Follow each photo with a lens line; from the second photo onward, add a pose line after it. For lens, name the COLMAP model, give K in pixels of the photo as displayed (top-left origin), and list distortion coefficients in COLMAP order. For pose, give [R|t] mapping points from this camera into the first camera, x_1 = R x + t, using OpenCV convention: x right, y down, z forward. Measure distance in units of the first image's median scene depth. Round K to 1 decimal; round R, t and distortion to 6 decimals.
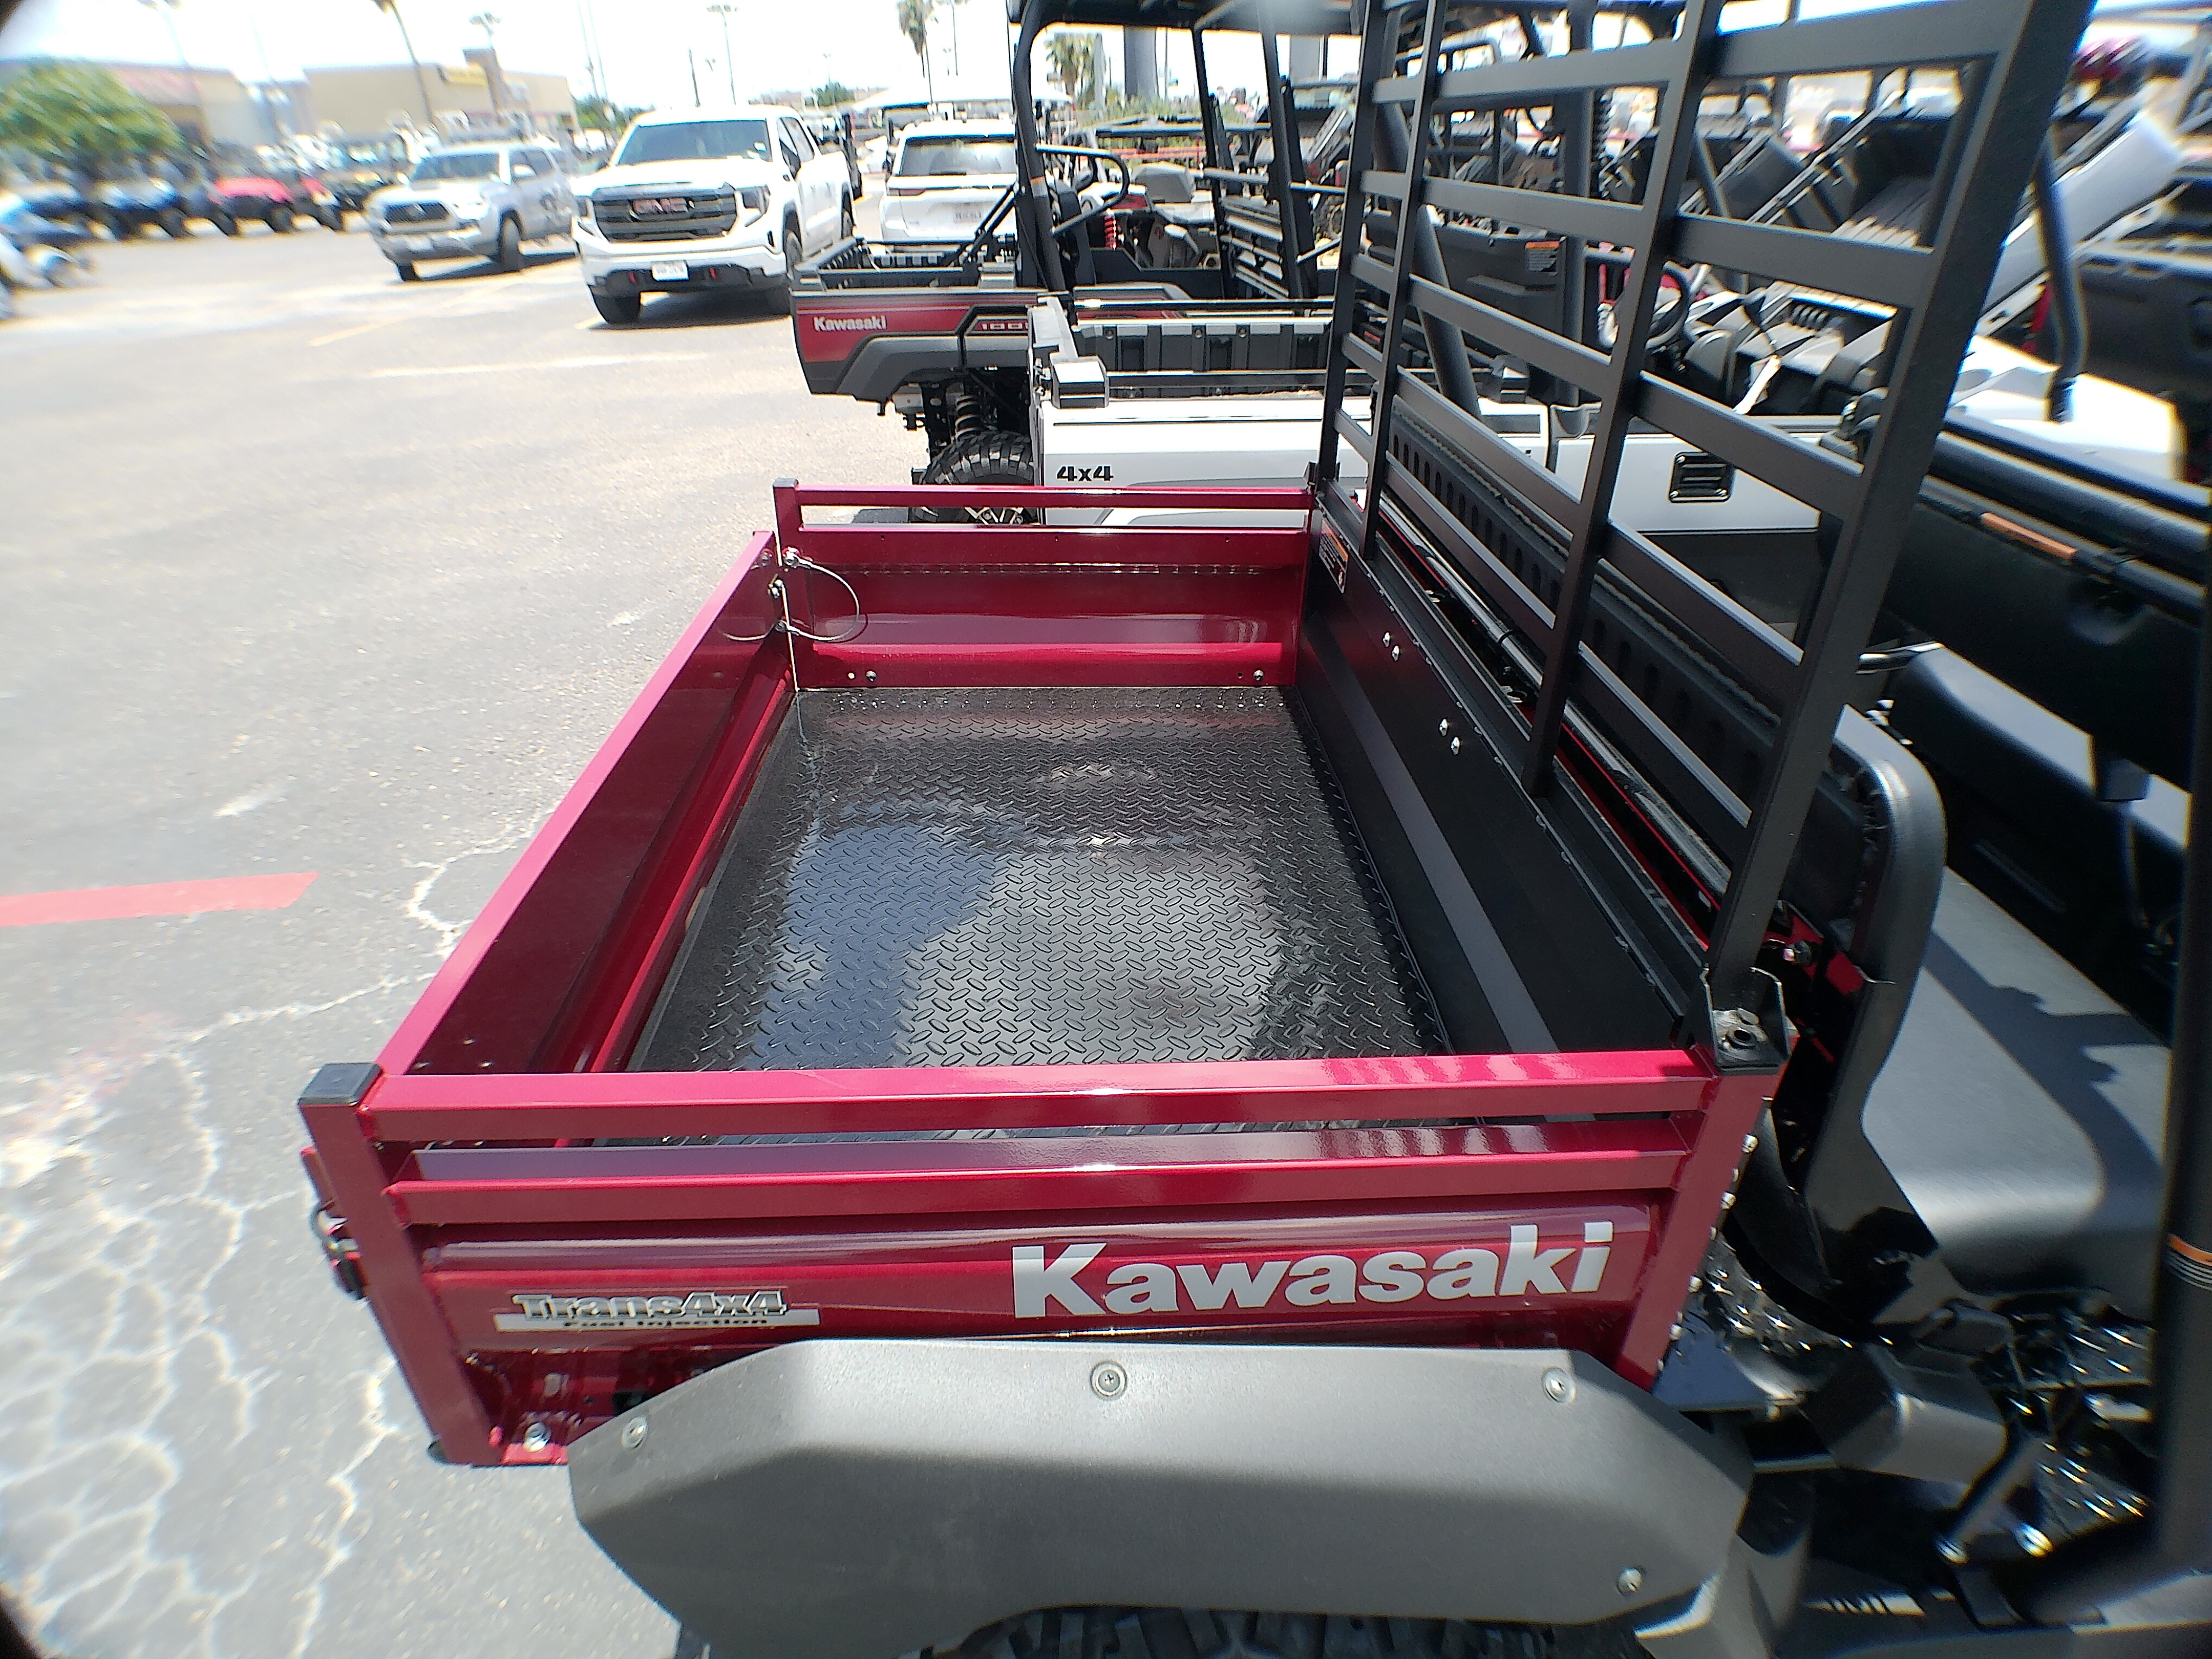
lens RADIAL K [[1210.0, 0, 1144.9], [0, 1210.0, 809.6], [0, 0, 1]] dist [-0.086742, 0.035702]
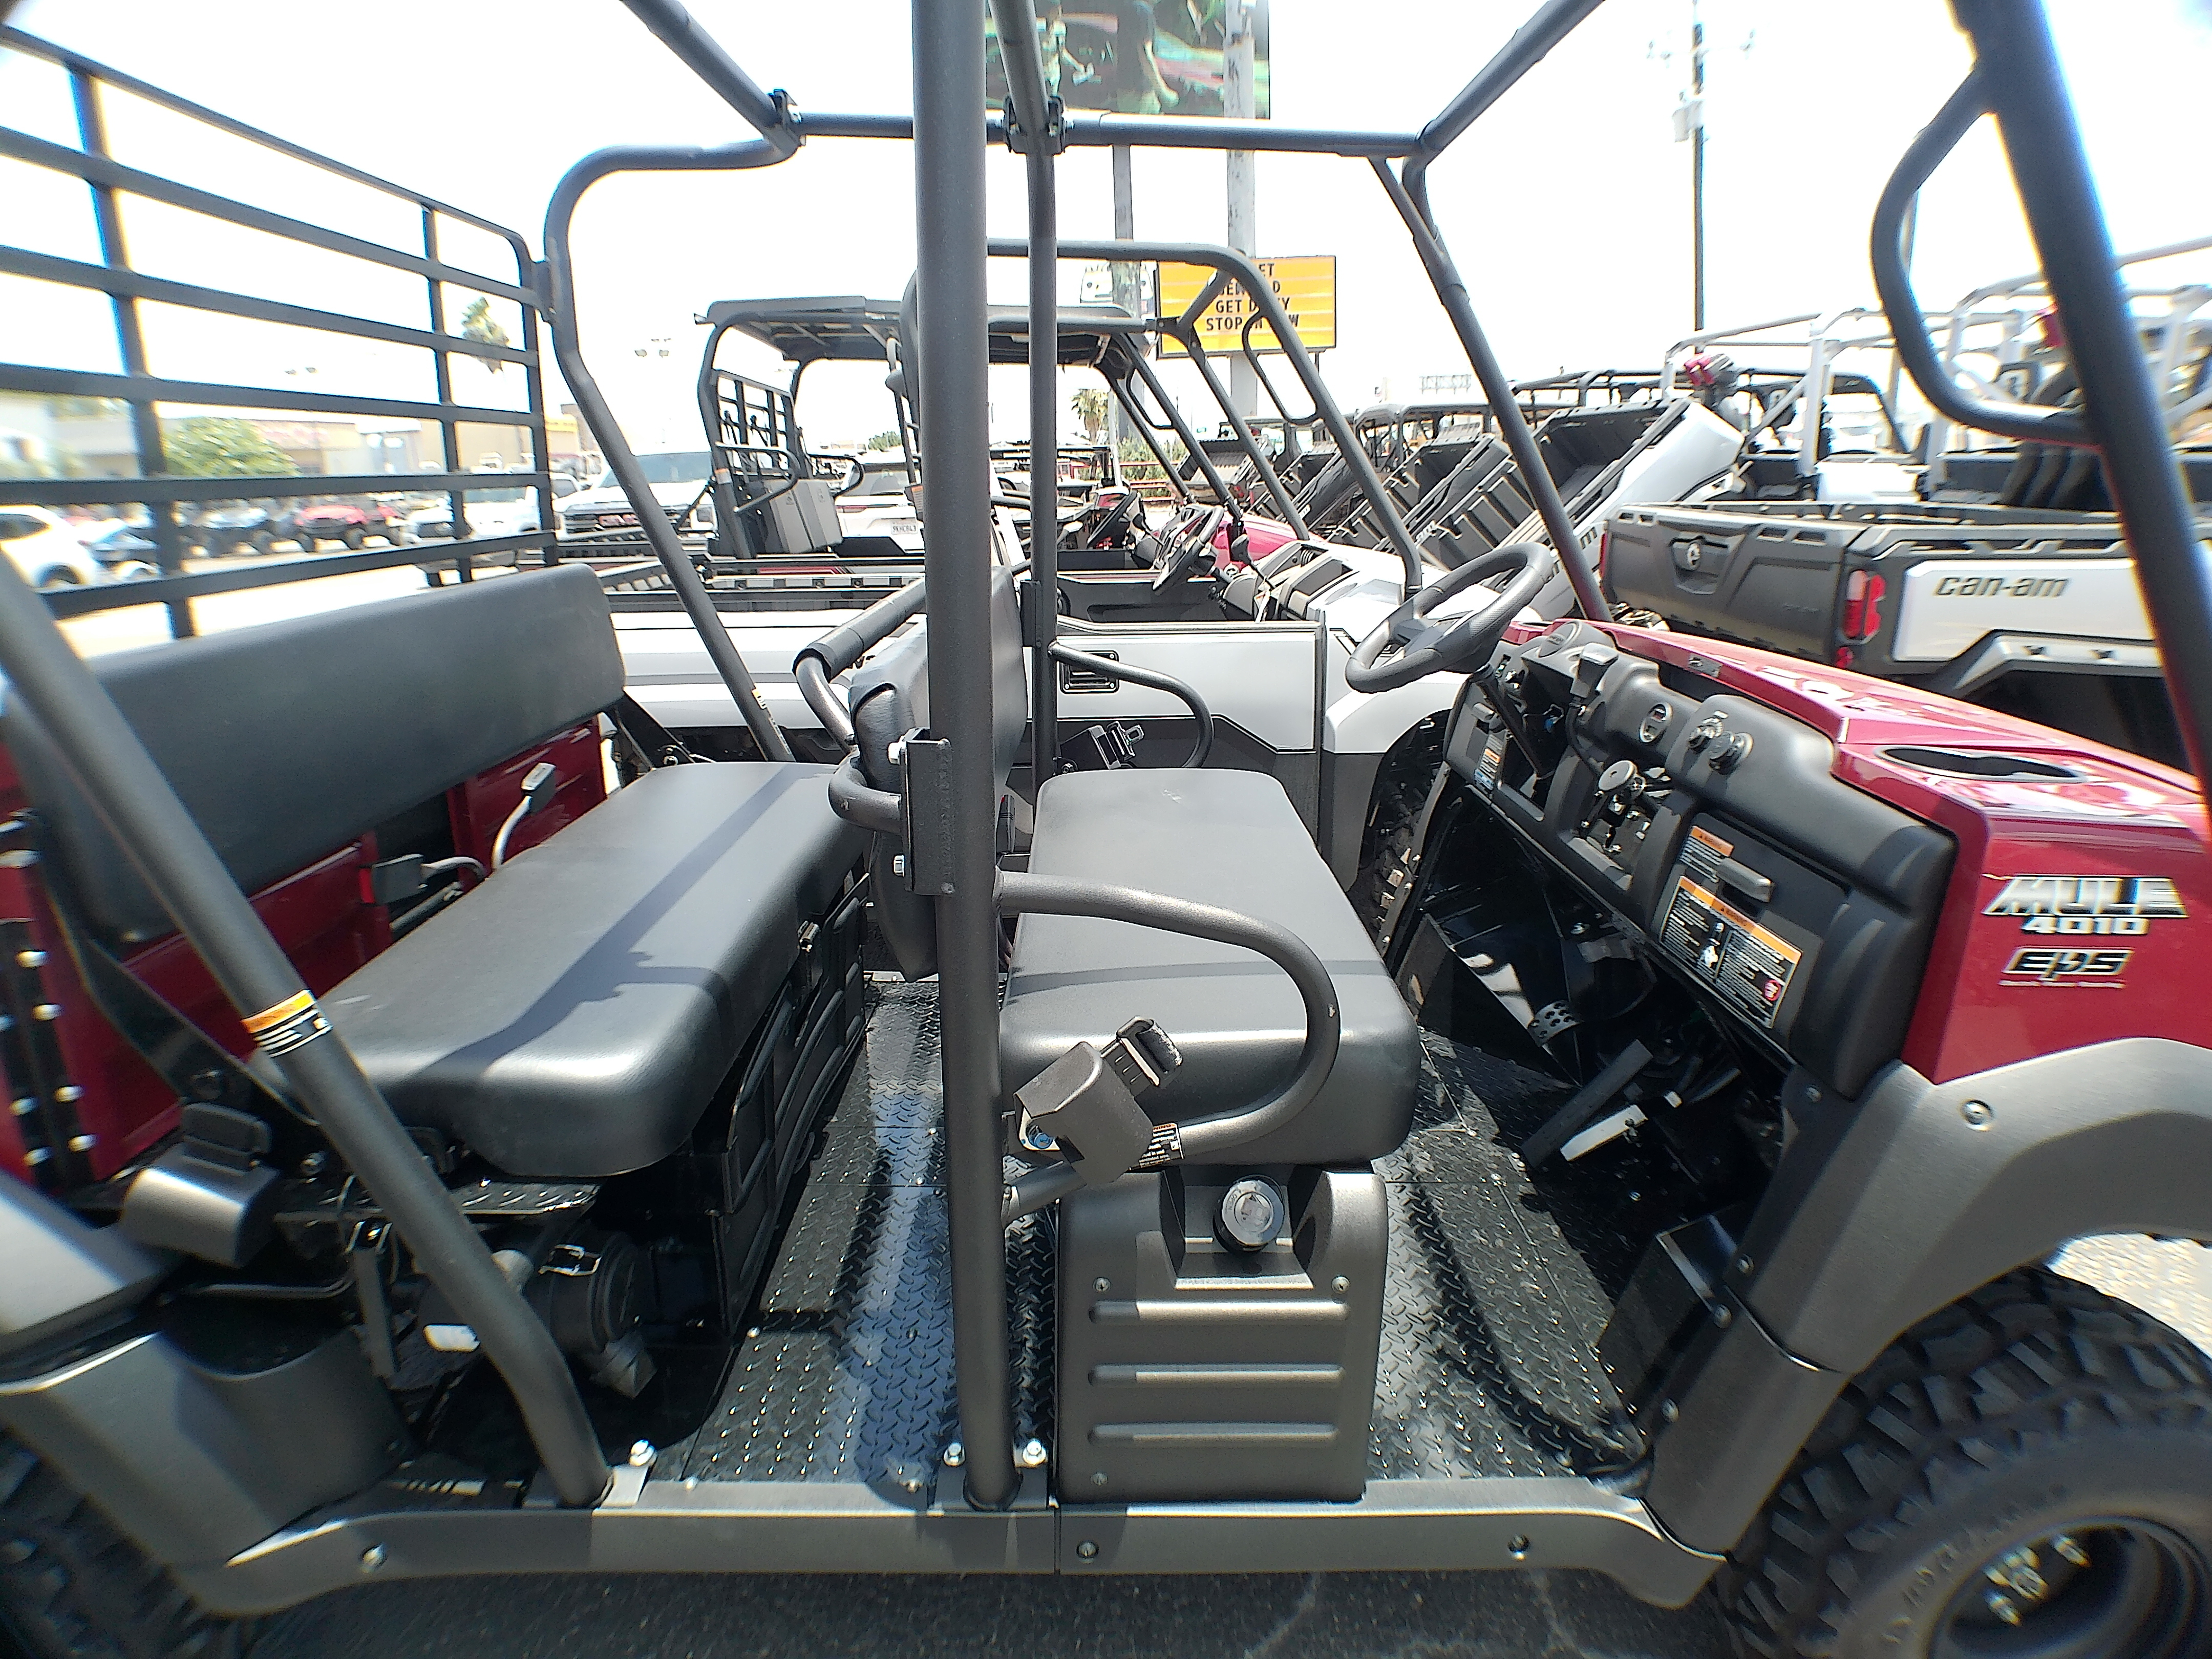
lens RADIAL K [[1203.4, 0, 1135.7], [0, 1203.4, 821.6], [0, 0, 1]] dist [-0.077144, 0.032361]
pose [[0.999517, 0.002448, -0.030987, 0.651479], [-0.009670, 0.971918, -0.235120, 0.174938], [0.029541, 0.235306, 0.971472, -0.145446]]
